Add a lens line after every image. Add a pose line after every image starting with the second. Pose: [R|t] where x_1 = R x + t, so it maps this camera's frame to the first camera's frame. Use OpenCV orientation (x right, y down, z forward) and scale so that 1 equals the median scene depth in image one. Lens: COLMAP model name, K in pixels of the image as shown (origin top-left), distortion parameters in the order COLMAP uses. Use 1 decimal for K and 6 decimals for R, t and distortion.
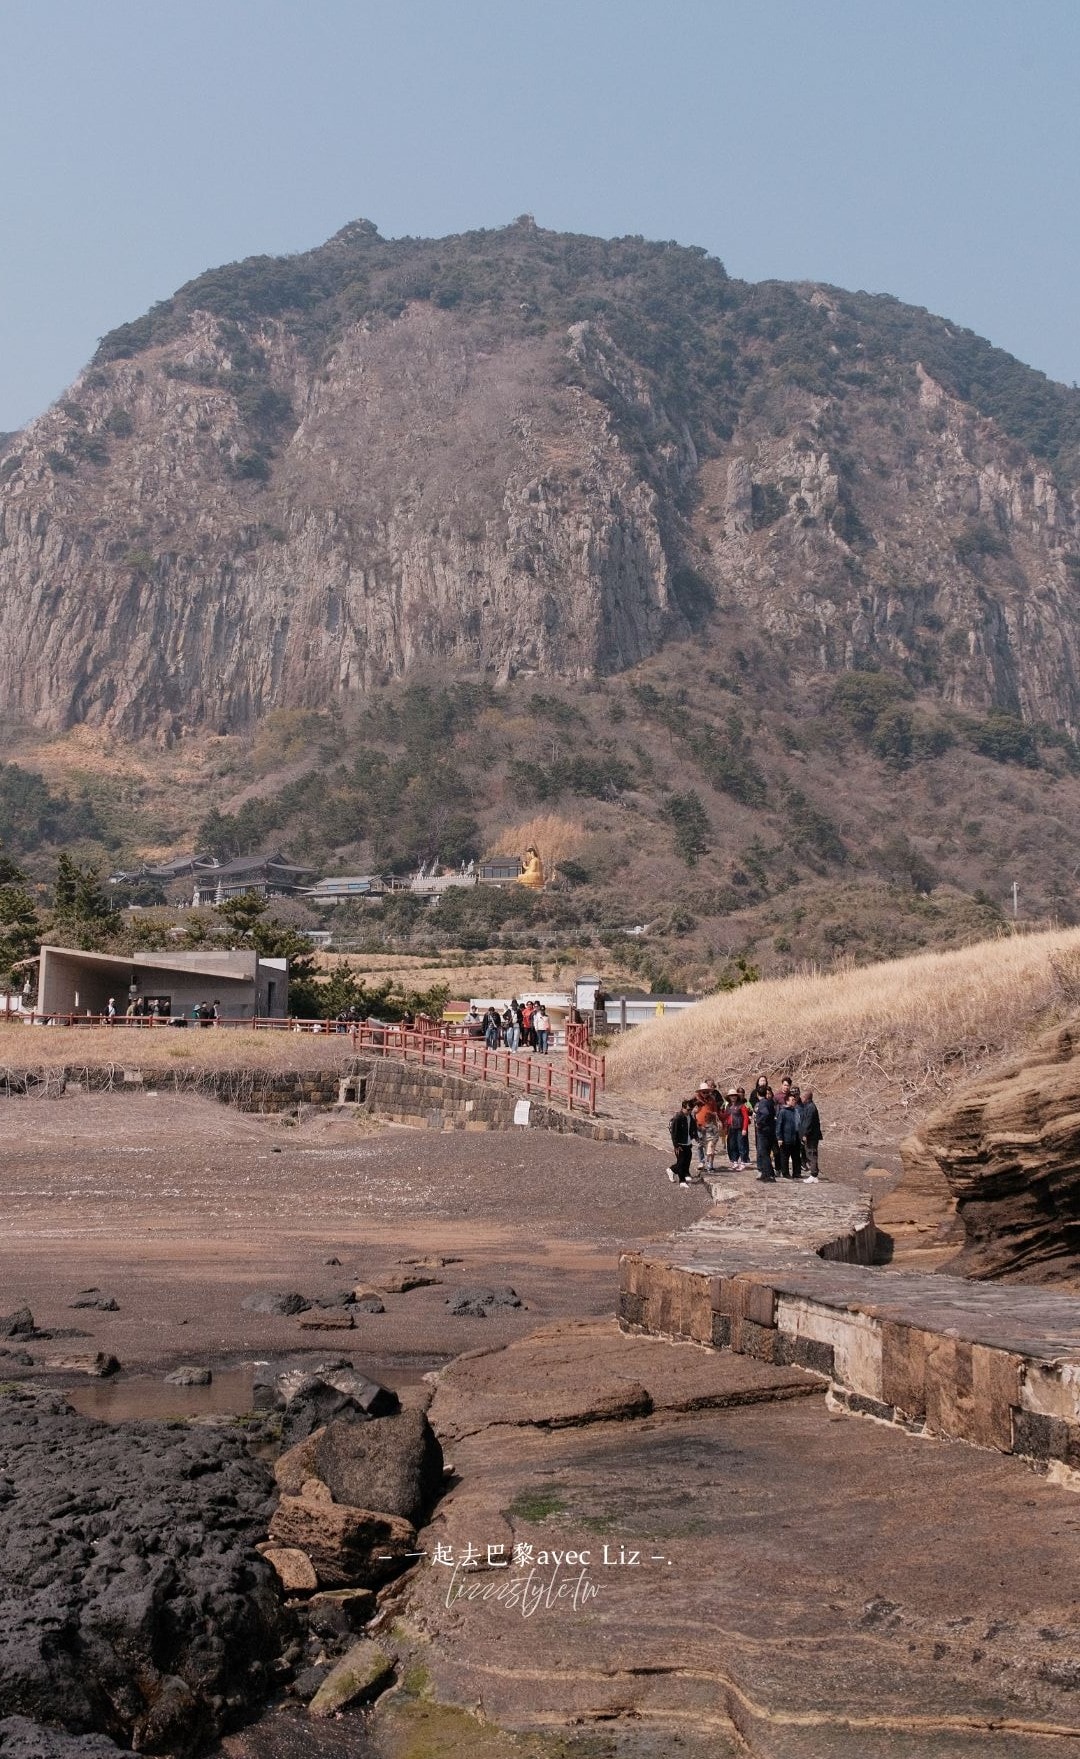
lens RADIAL K [[2331.0, 0, 533.9], [0, 2331.0, 812.0], [0, 0, 1]] dist [0.125204, 0.000000]
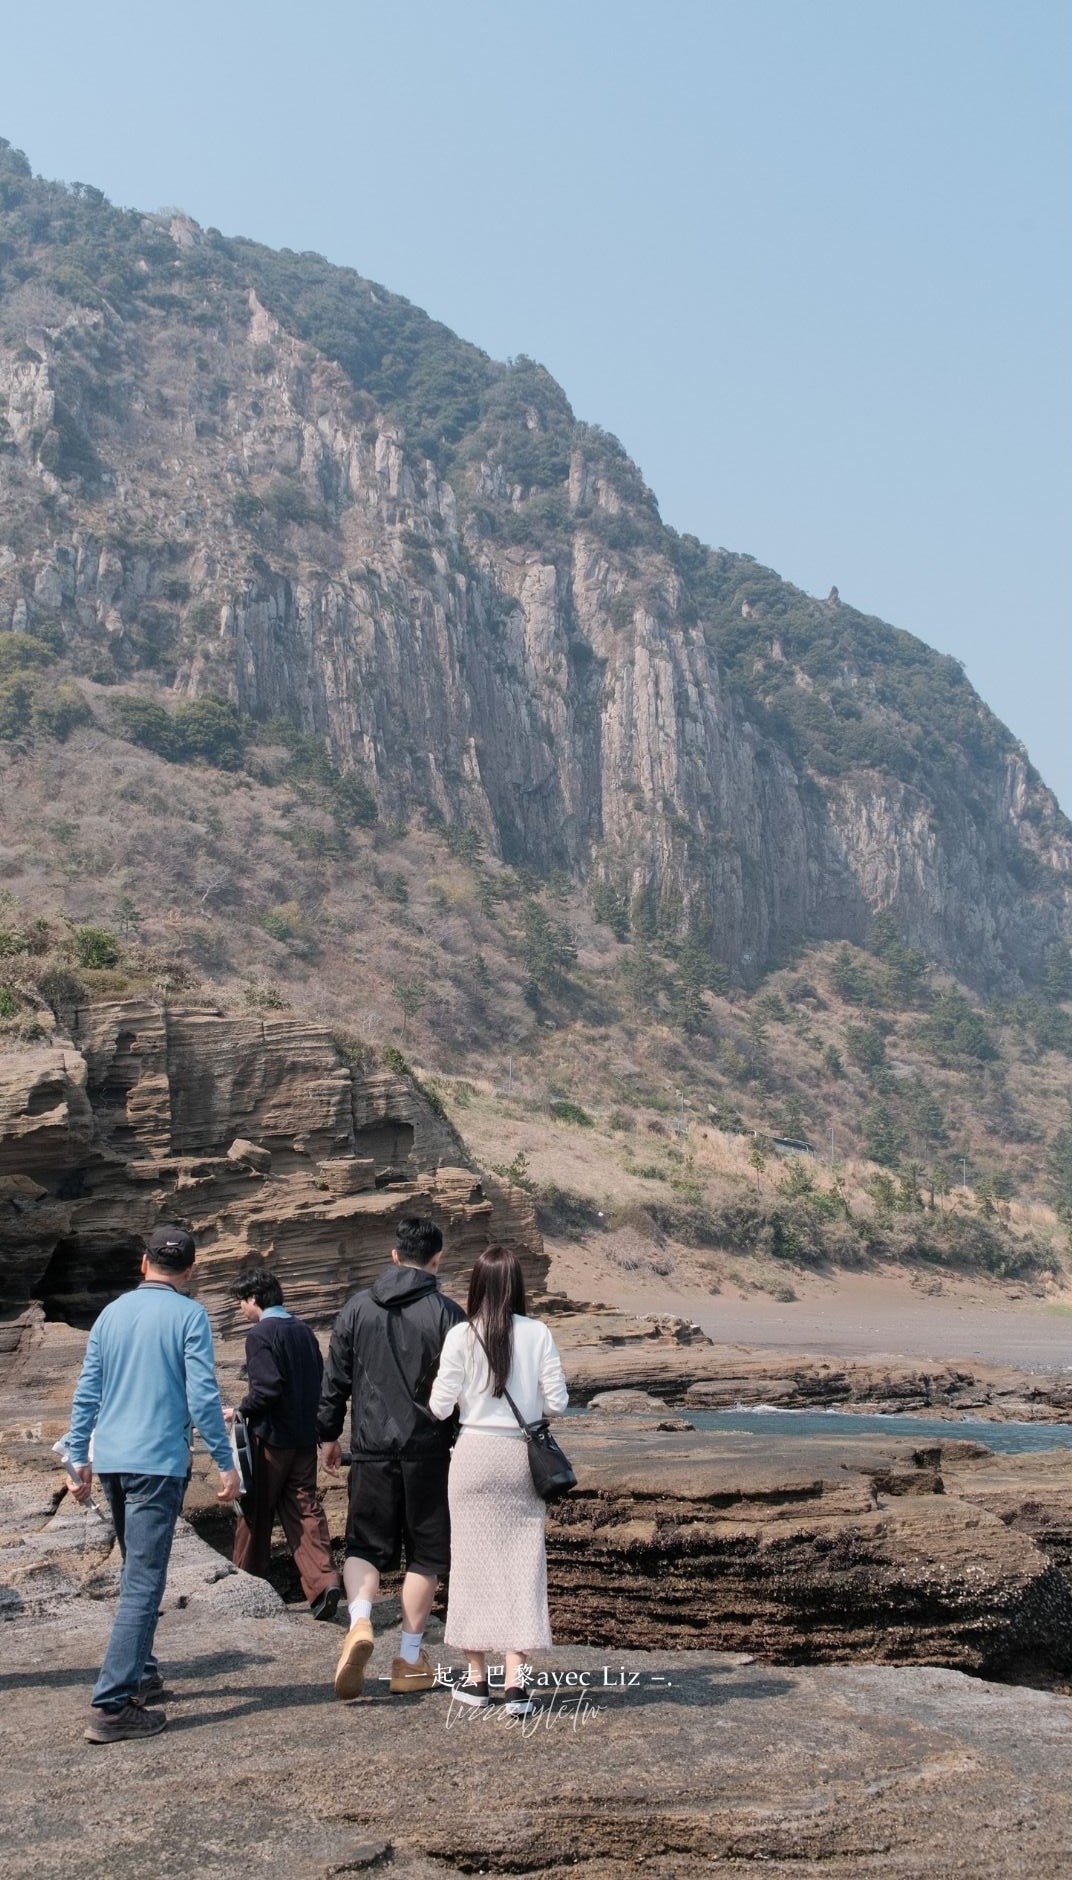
lens RADIAL K [[2290.7, 0, 543.4], [0, 2290.7, 935.2], [0, 0, 1]] dist [0.138983, 0.000000]
pose [[0.997806, 0.026418, 0.060714, 0.264636], [-0.025328, 0.999505, -0.018662, 0.043283], [-0.061177, 0.017083, 0.997981, 0.272148]]
